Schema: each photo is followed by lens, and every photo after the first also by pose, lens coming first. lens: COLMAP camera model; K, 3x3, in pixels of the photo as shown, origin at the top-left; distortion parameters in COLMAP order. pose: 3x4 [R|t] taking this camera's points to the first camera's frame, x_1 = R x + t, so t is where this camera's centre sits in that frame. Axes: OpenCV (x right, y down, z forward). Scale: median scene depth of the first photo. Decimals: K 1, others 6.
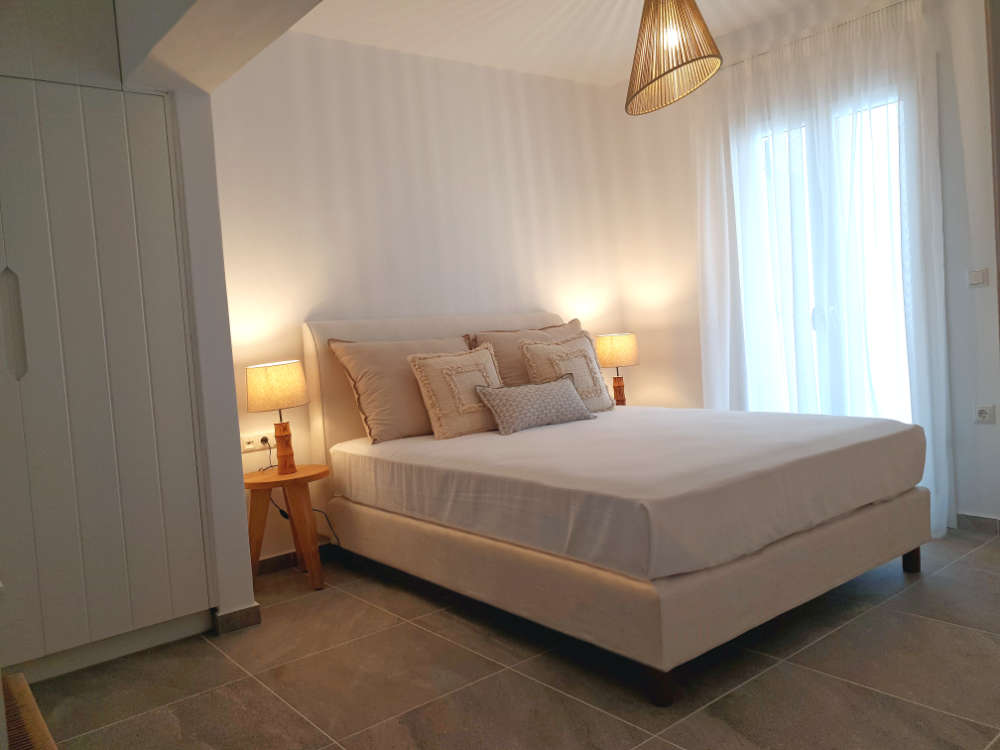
lens RADIAL K [[779.8, 0, 500.0], [0, 779.8, 375.0], [0, 0, 1]] dist [-0.002356, -0.001667]
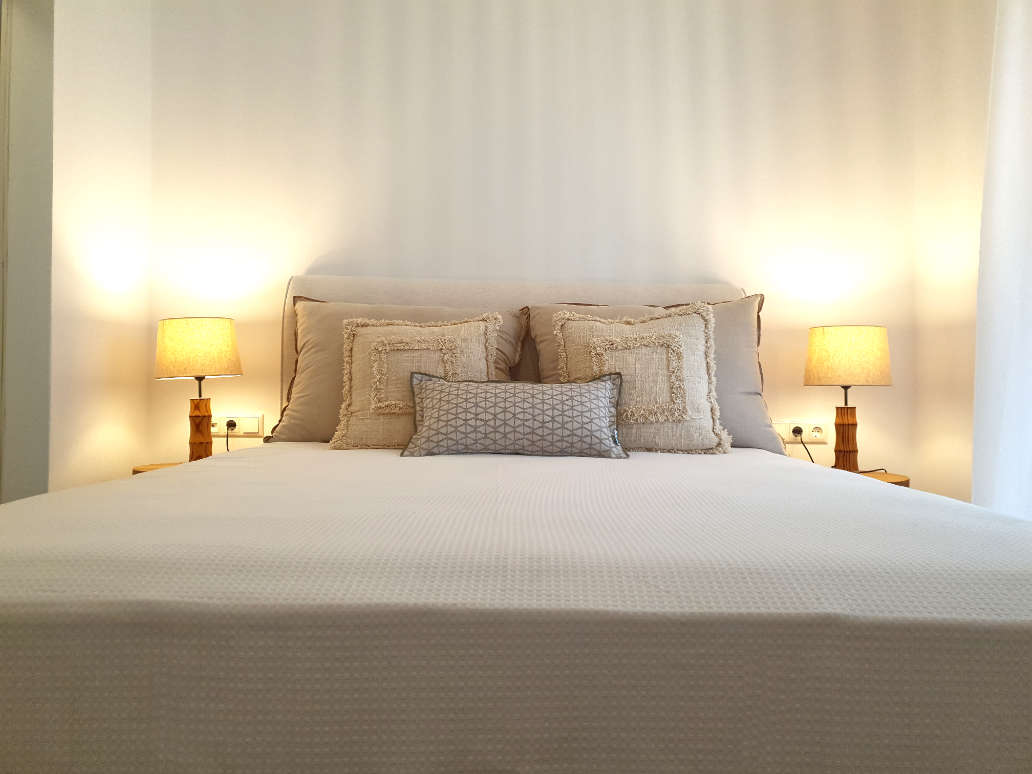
lens RADIAL K [[804.7, 0, 516.0], [0, 804.7, 387.0], [0, 0, 1]] dist [-0.002356, -0.001667]
pose [[0.762743, 0.081322, -0.641569, 0.408458], [-0.104502, 0.994523, 0.001821, 0.014458], [0.638203, 0.065656, 0.767064, 0.531380]]
